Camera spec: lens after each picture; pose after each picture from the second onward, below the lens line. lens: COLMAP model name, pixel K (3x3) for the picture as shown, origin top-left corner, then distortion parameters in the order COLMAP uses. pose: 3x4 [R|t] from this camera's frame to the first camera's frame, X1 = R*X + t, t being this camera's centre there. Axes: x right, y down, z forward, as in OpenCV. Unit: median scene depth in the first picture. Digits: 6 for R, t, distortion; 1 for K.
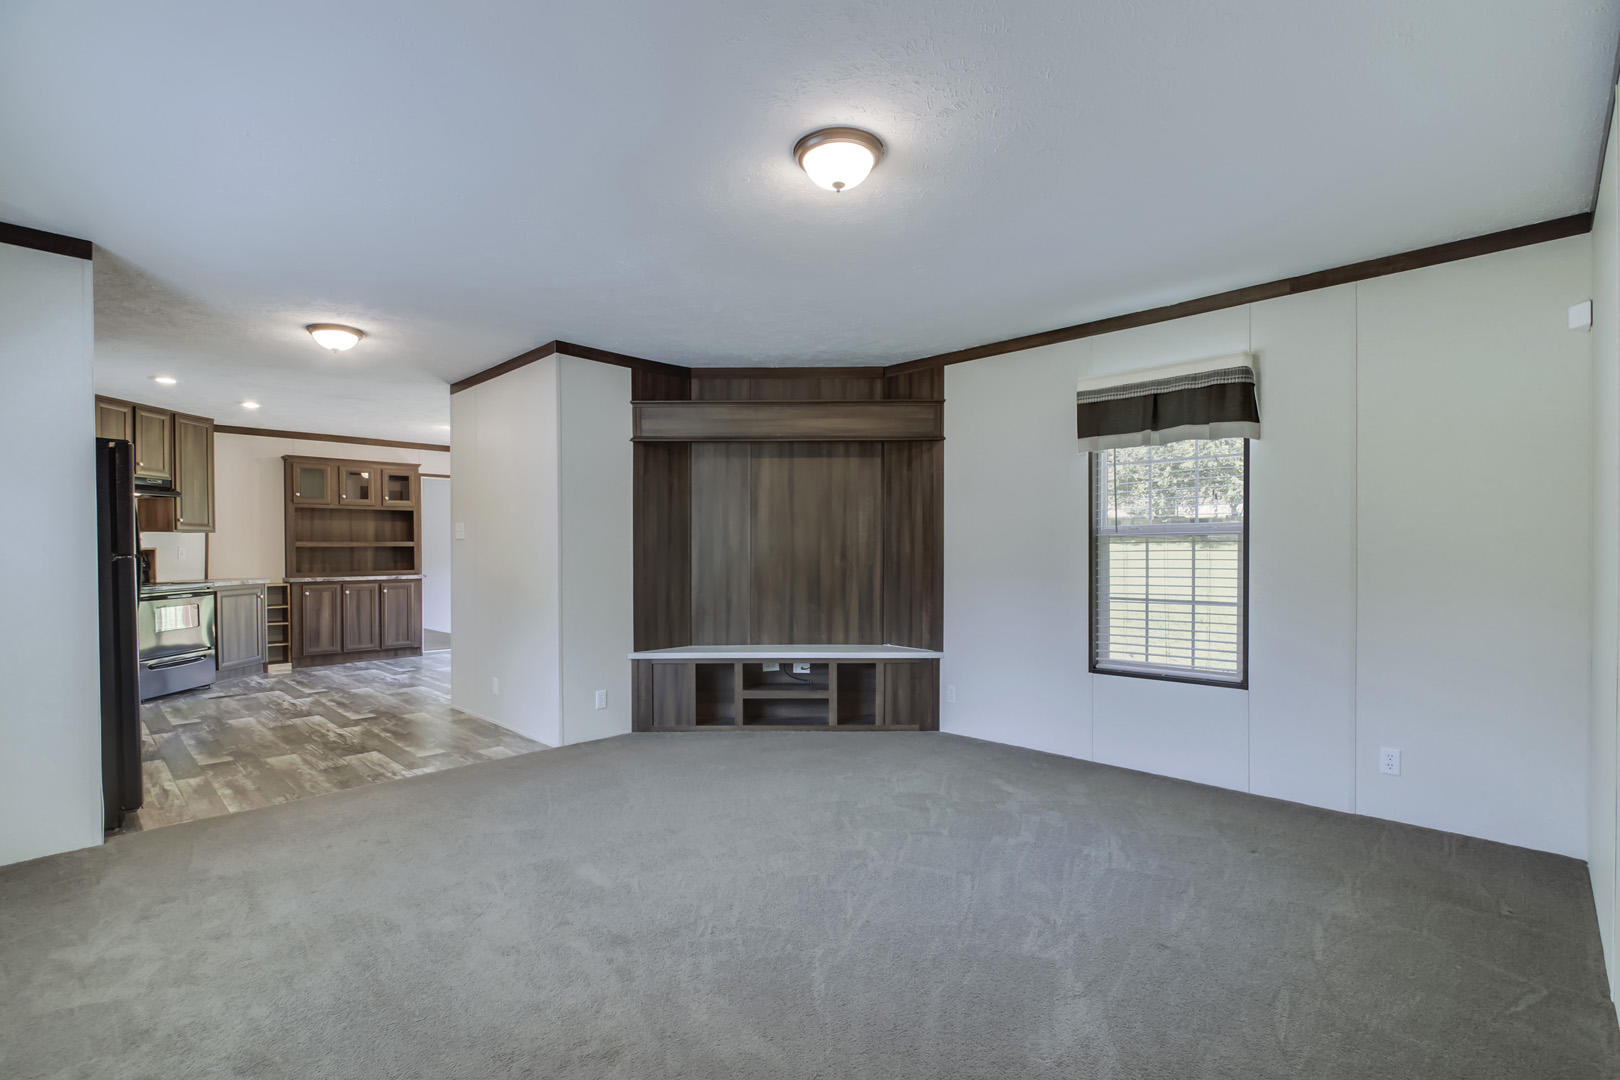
lens RADIAL K [[750.7, 0, 816.5], [0, 750.7, 555.8], [0, 0, 1]] dist [-0.011709, 0.003372]
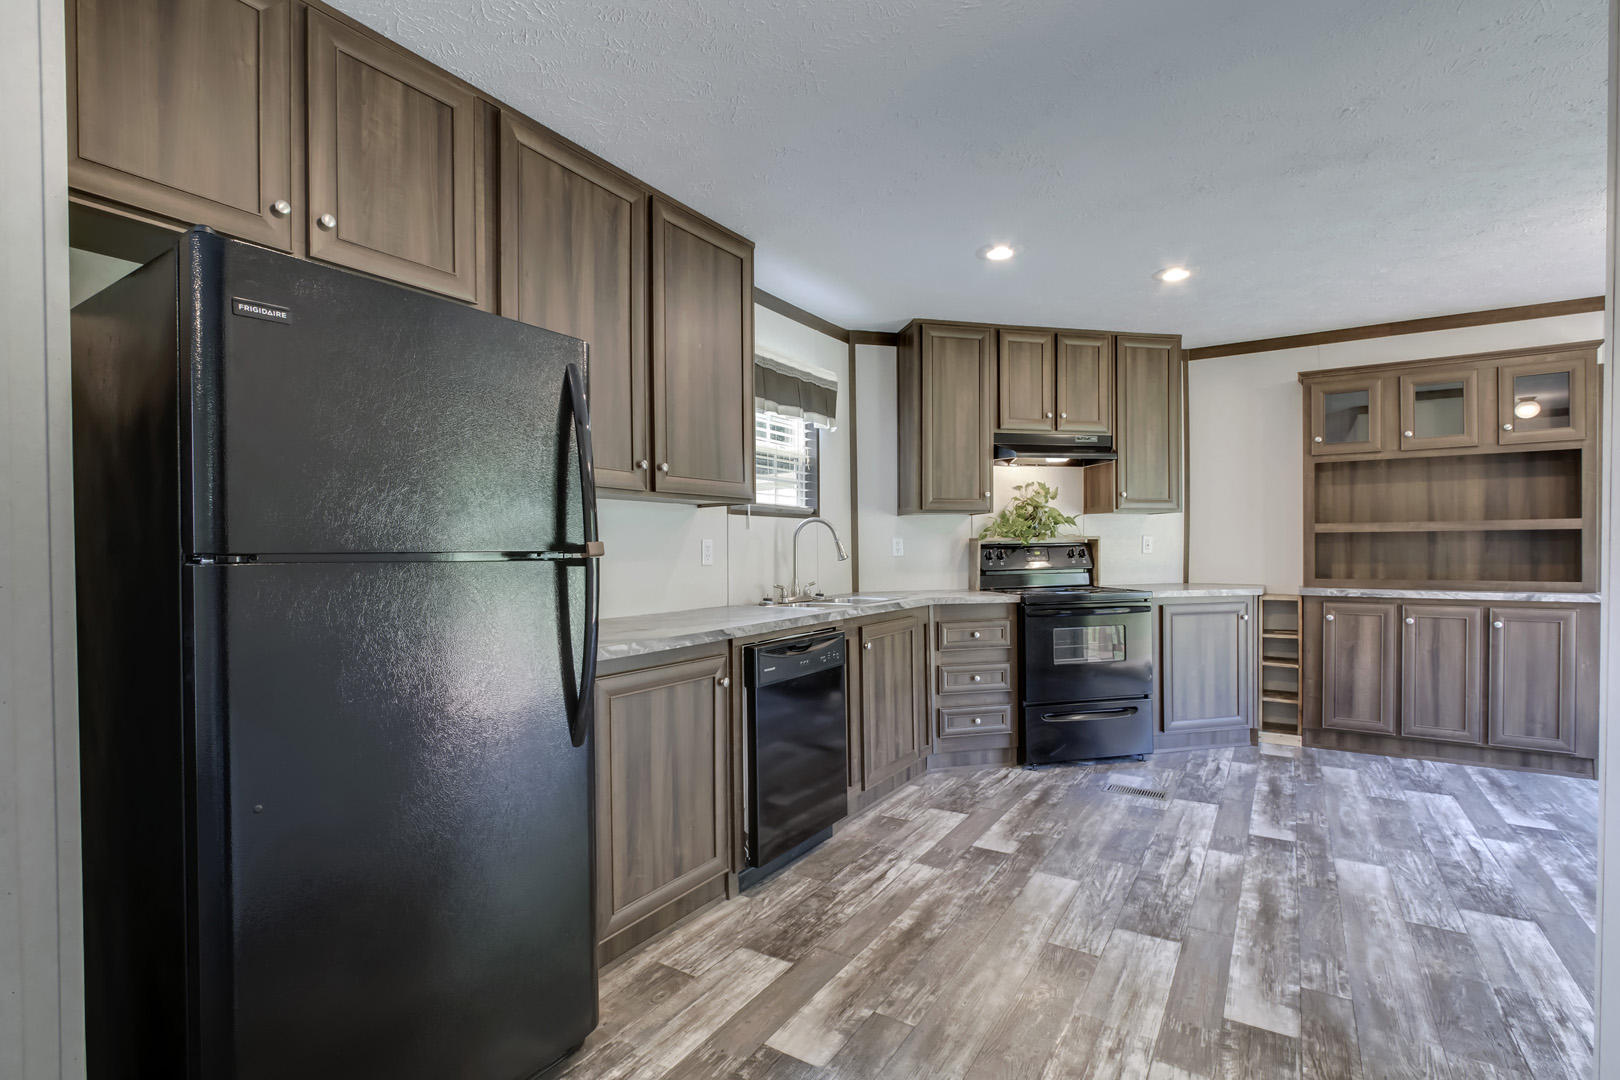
lens RADIAL K [[750.7, 0, 816.5], [0, 750.7, 555.8], [0, 0, 1]] dist [-0.011709, 0.003372]
pose [[0.212781, 0.018694, -0.976921, -0.218368], [-0.001773, 0.999823, 0.018746, -0.004514], [0.977098, -0.002257, 0.212776, 0.497731]]
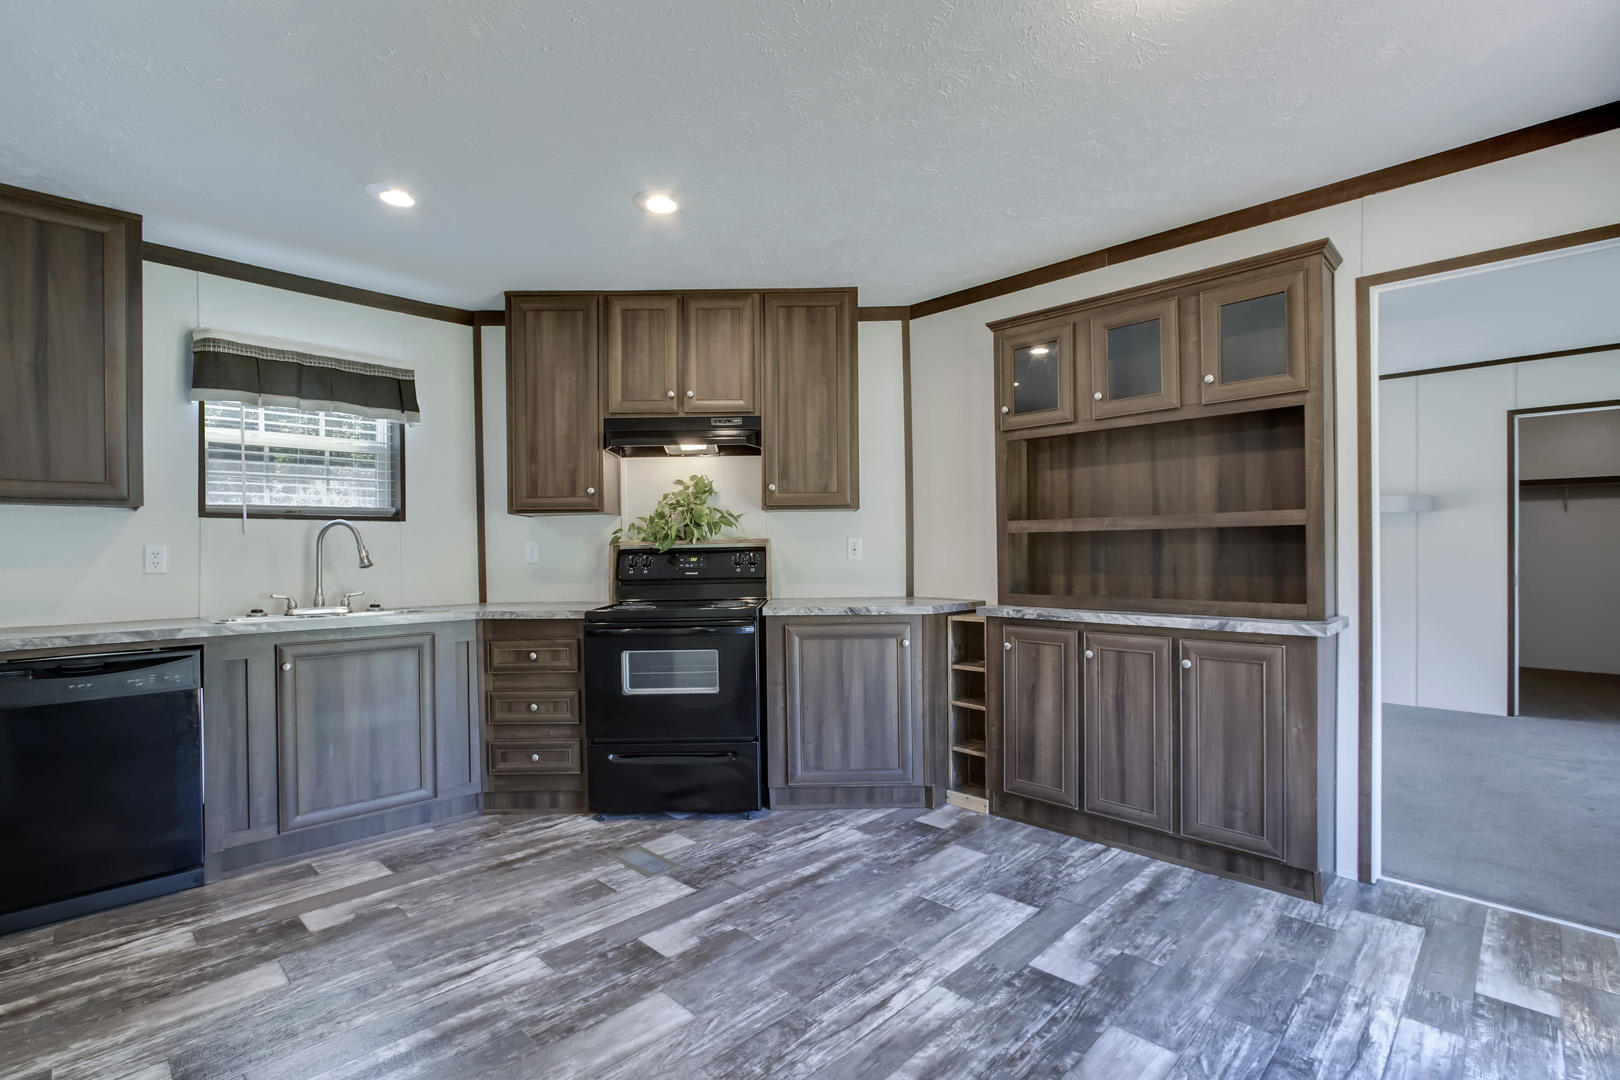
lens RADIAL K [[750.7, 0, 816.5], [0, 750.7, 555.8], [0, 0, 1]] dist [-0.011709, 0.003372]
pose [[-0.000322, 0.013666, -0.999907, -0.259768], [0.001309, 0.999906, 0.013666, -0.004958], [0.999999, -0.001305, -0.000340, 0.868373]]
